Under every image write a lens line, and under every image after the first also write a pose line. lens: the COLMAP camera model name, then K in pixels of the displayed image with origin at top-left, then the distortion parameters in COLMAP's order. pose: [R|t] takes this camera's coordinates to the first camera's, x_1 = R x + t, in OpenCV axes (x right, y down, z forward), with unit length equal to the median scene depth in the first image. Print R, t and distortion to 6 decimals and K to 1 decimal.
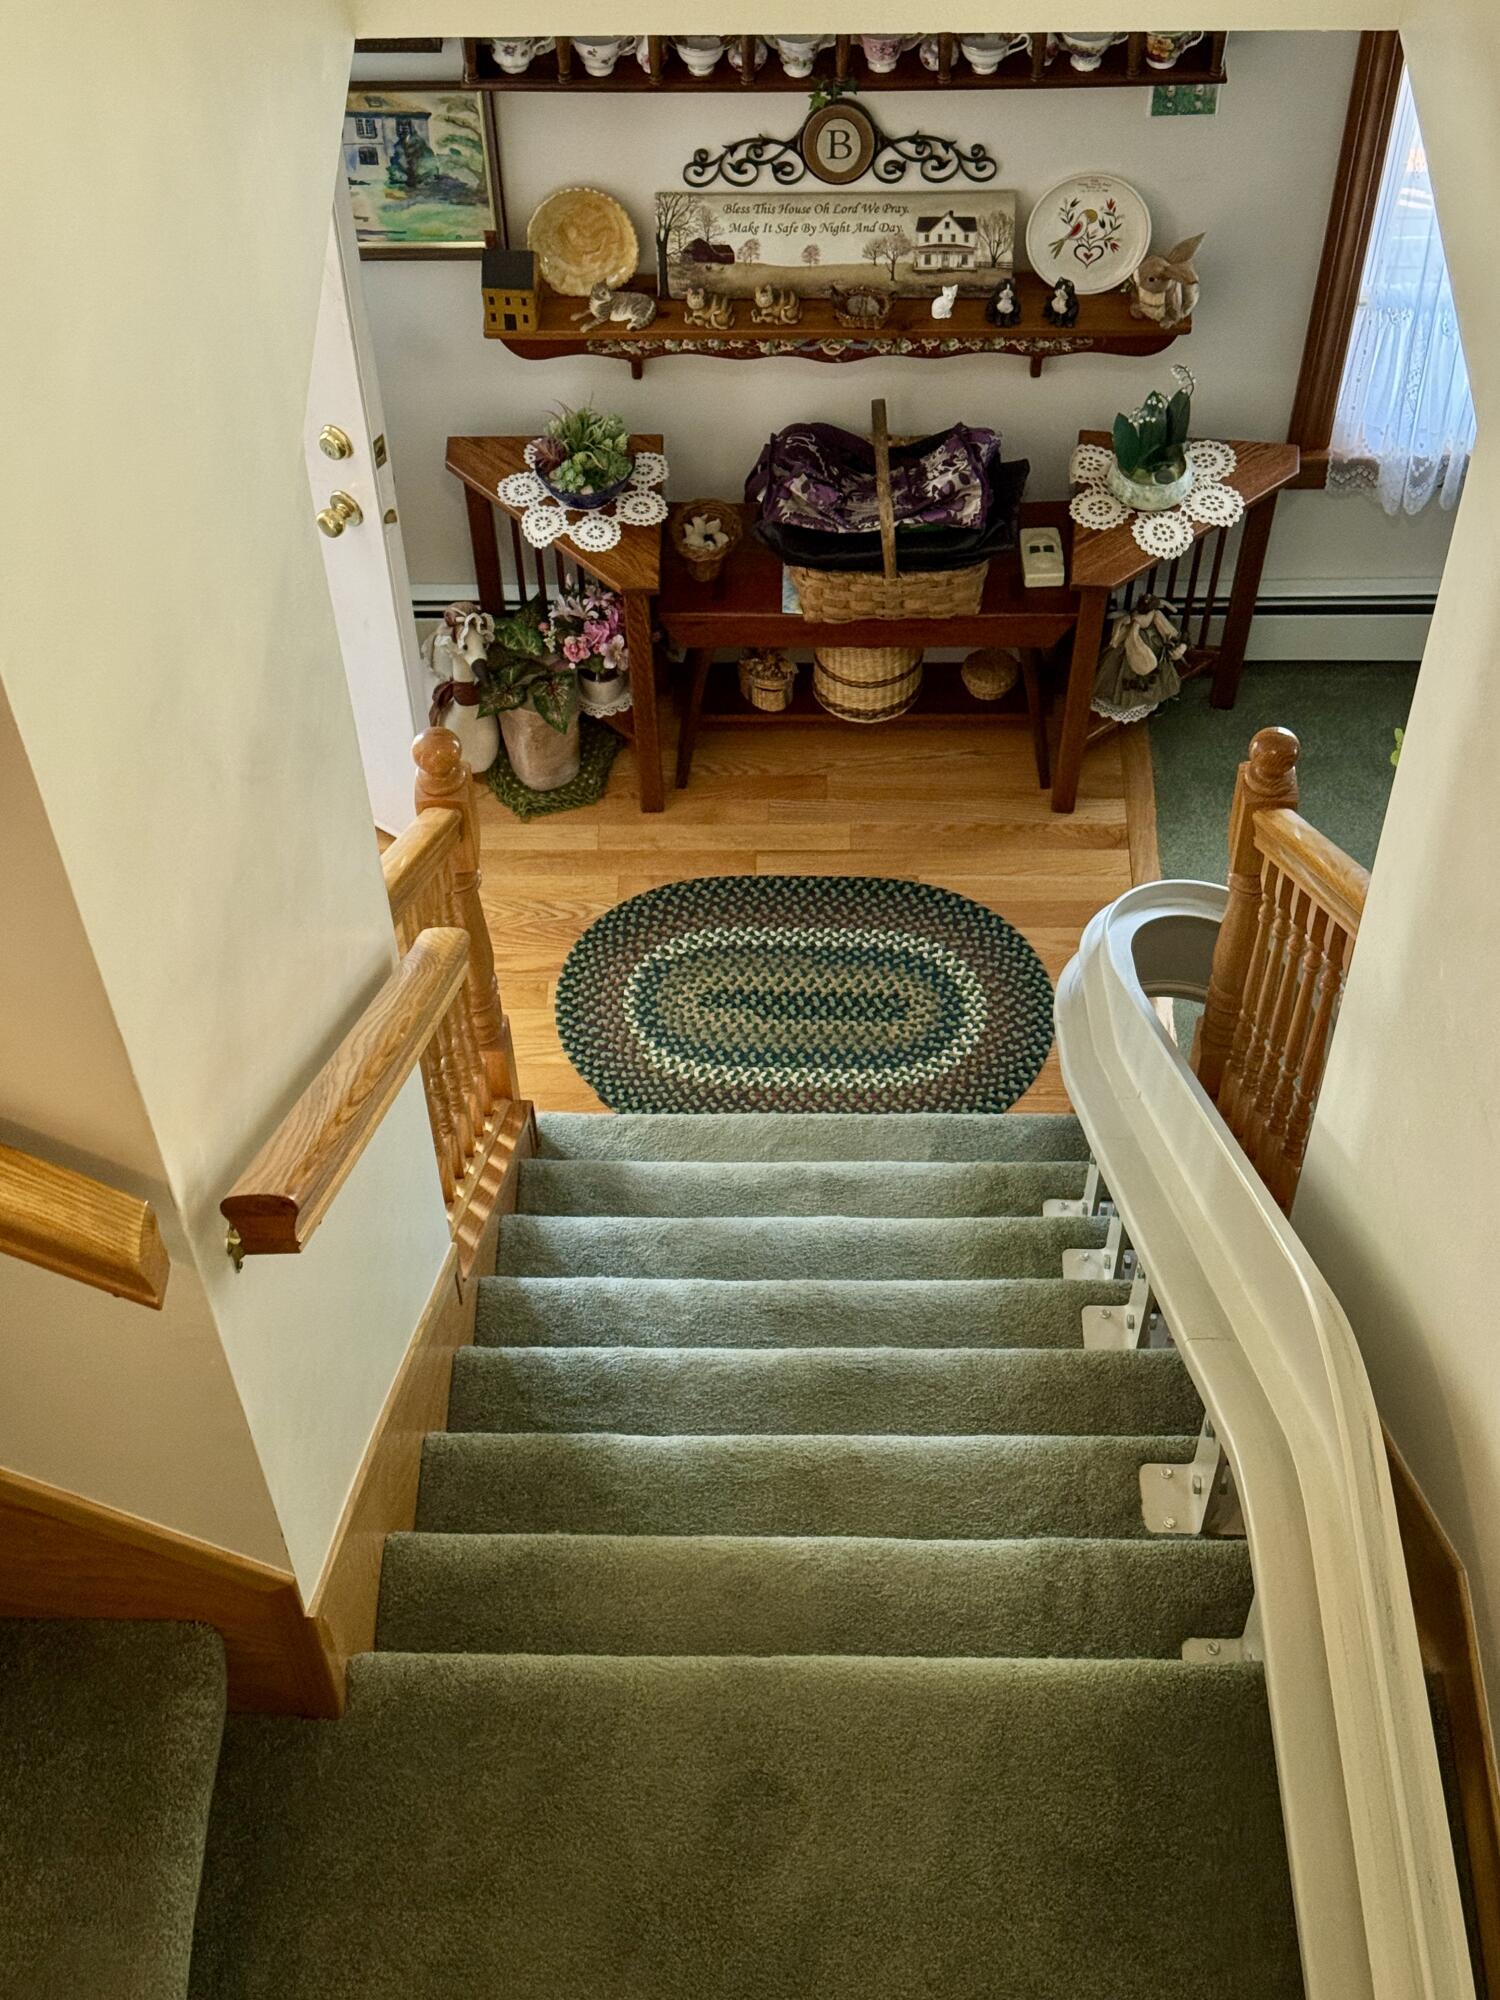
lens RADIAL K [[2732.1, 0, 751.0], [0, 2732.1, 1002.0], [0, 0, 1]] dist [0.028391, 0.000000]
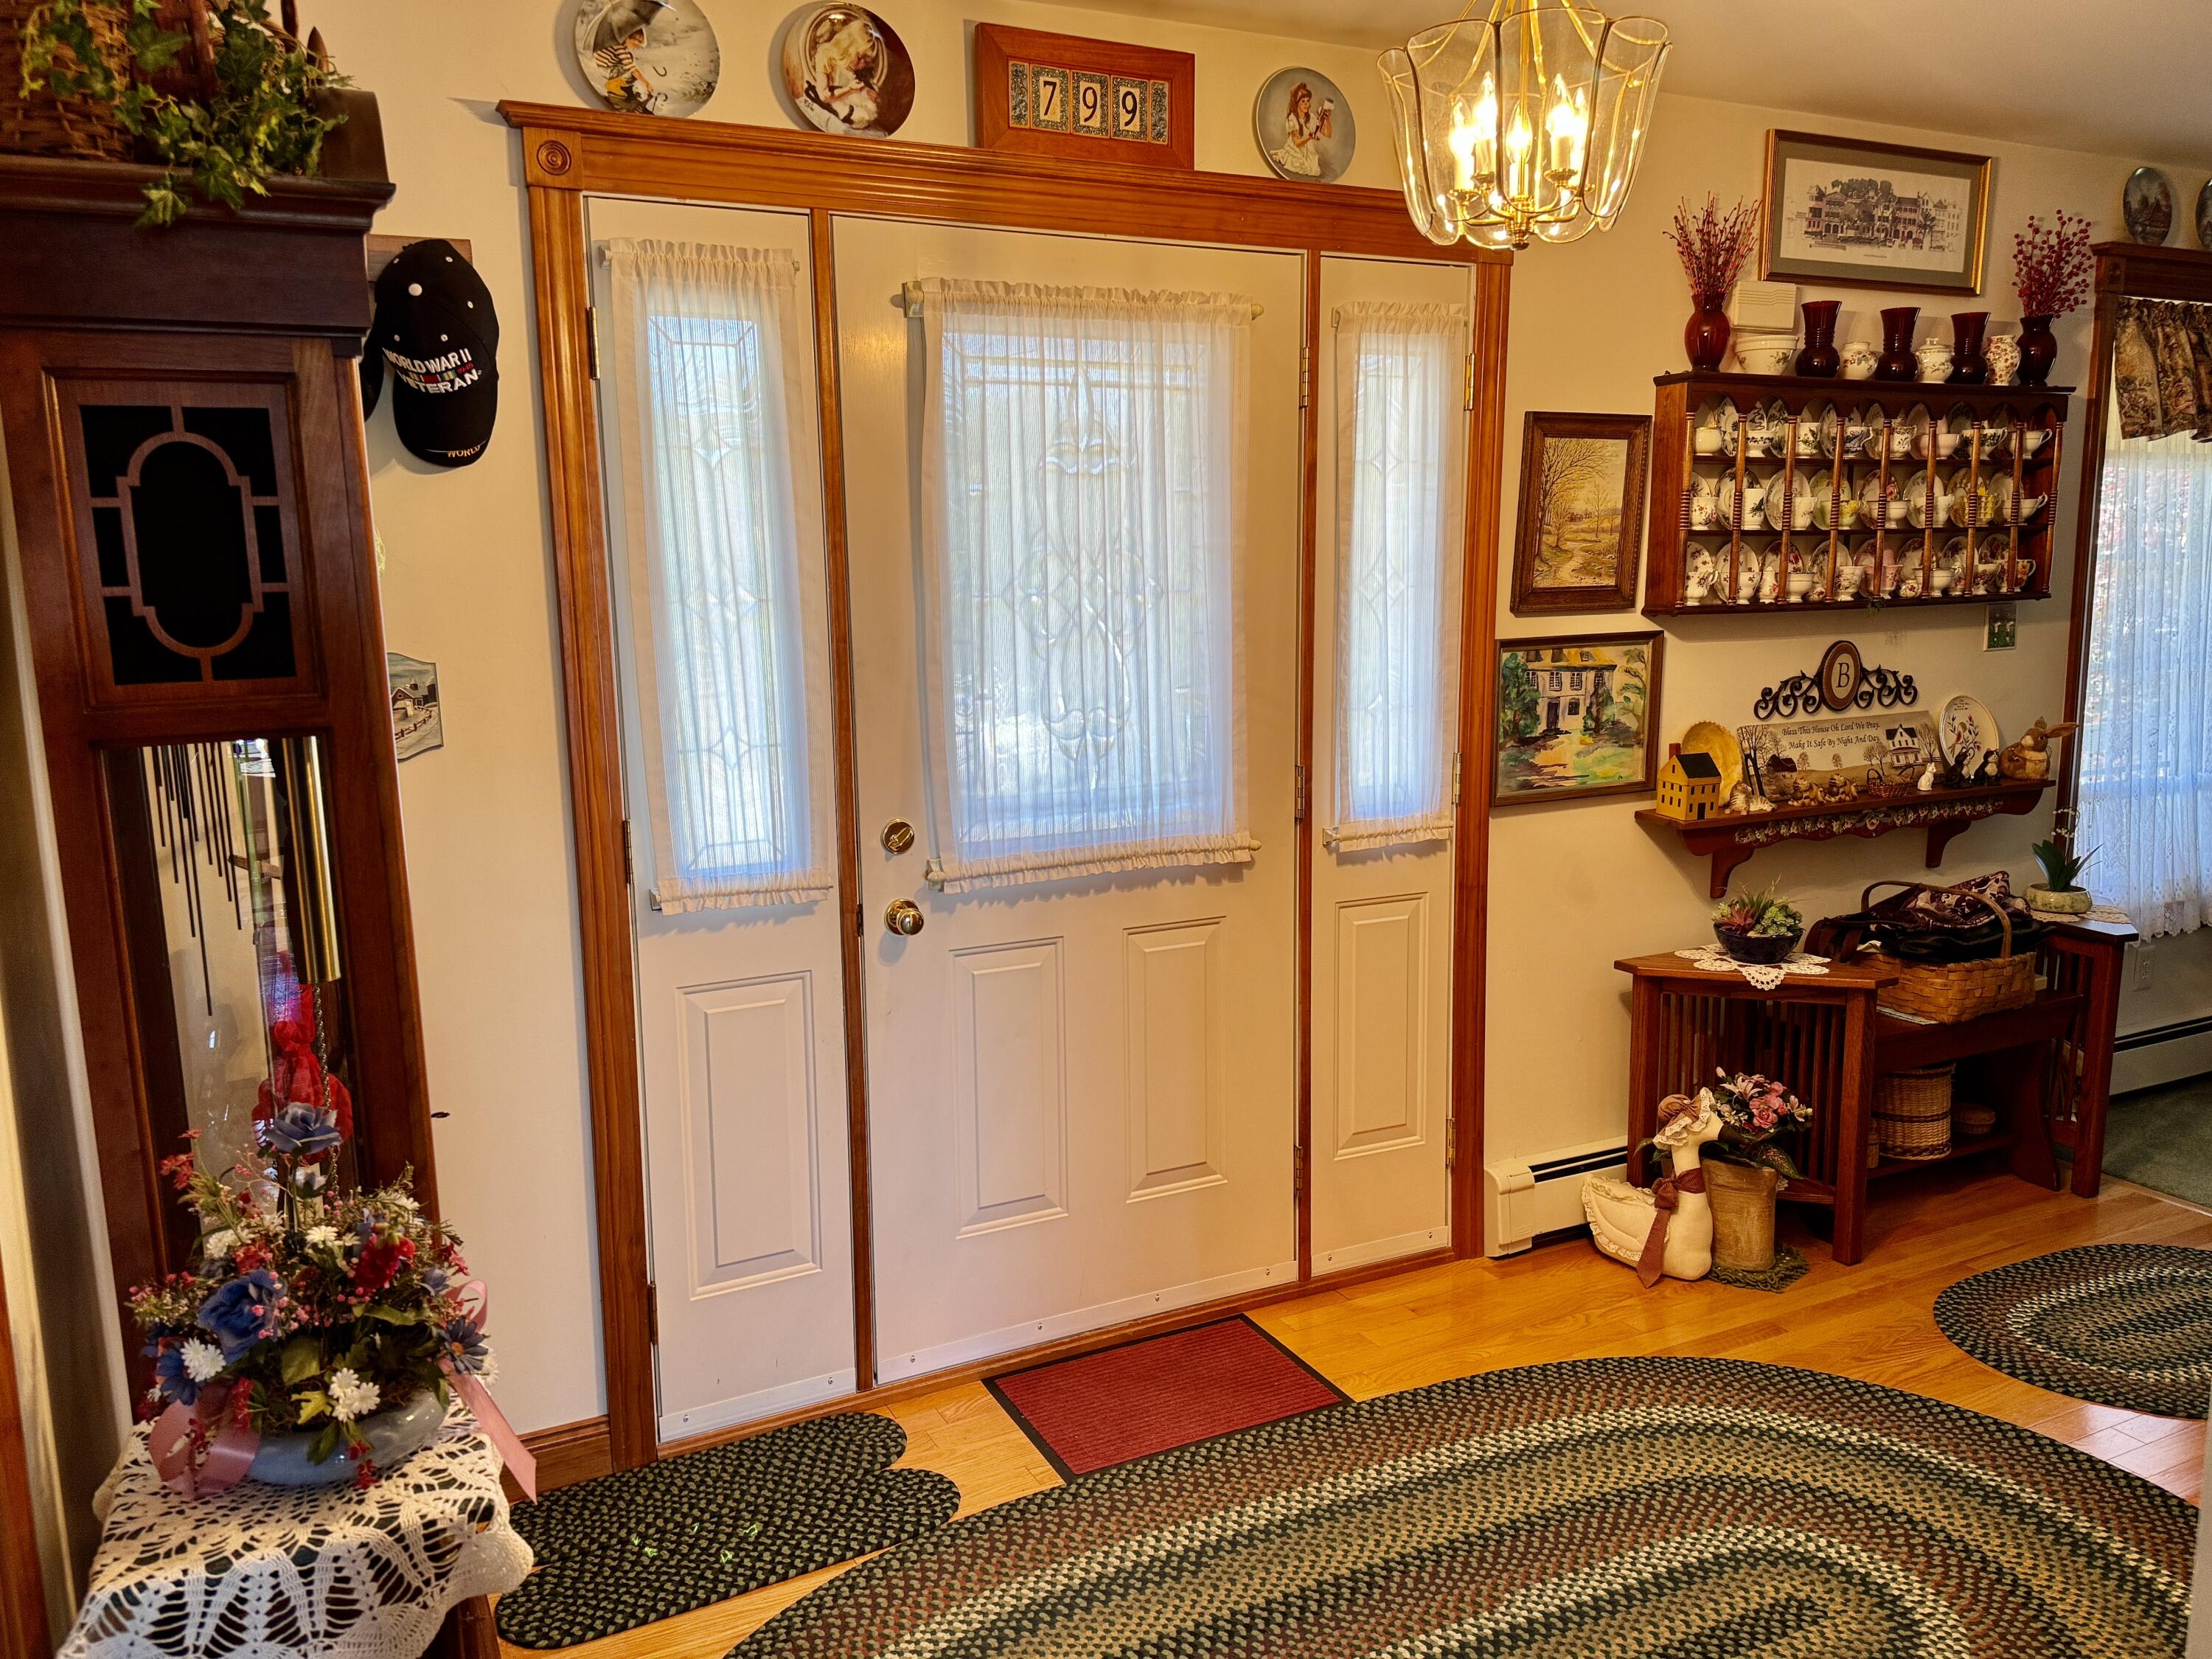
lens RADIAL K [[1604.9, 0, 1105.1], [0, 1604.9, 825.6], [0, 0, 1]] dist [0.006342, 0.000525]
pose [[0.896482, -0.067496, 0.437909, -0.663813], [0.356109, 0.697833, -0.621462, 0.118886], [-0.263641, 0.713073, 0.649631, 0.602732]]
